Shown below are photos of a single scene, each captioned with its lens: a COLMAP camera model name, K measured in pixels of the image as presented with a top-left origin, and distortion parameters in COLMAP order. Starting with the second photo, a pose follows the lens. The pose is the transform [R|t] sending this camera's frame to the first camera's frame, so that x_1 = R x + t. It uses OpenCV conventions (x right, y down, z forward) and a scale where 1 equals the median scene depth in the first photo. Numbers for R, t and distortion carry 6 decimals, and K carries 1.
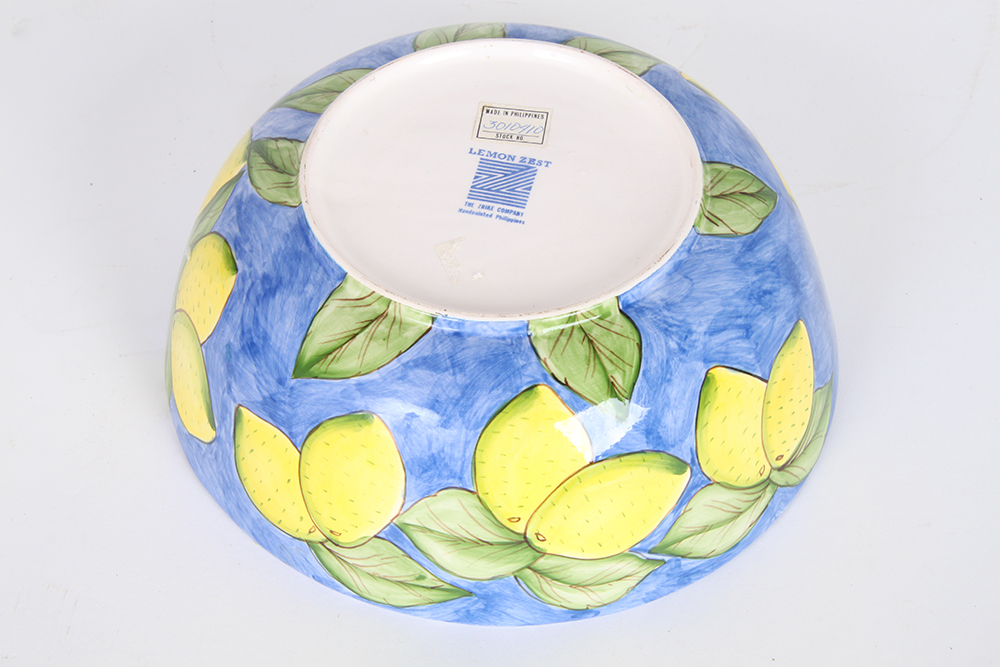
lens RADIAL K [[2197.2, 0, 500.2], [0, 2197.2, 333.6], [0, 0, 1]] dist [0.020772, 0.000000]
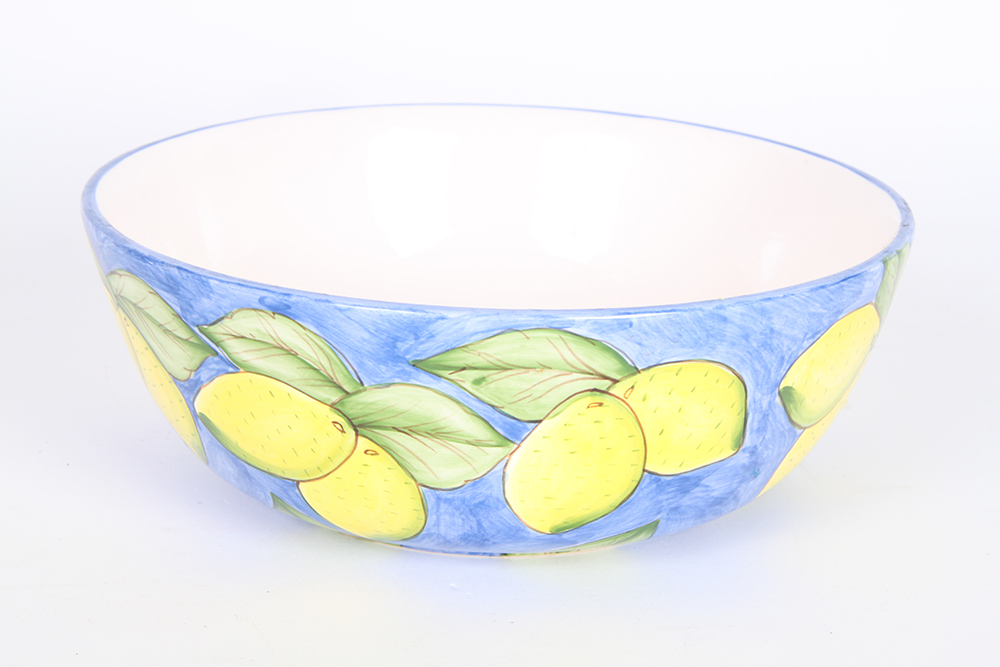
lens RADIAL K [[2727.8, 0, 500.2], [0, 2727.8, 333.5], [0, 0, 1]] dist [-0.043083, 0.000000]
pose [[-0.962363, -0.123879, 0.241891, -0.279421], [-0.190831, -0.325696, -0.926016, 1.026599], [0.193497, -0.937324, 0.289797, 0.739105]]
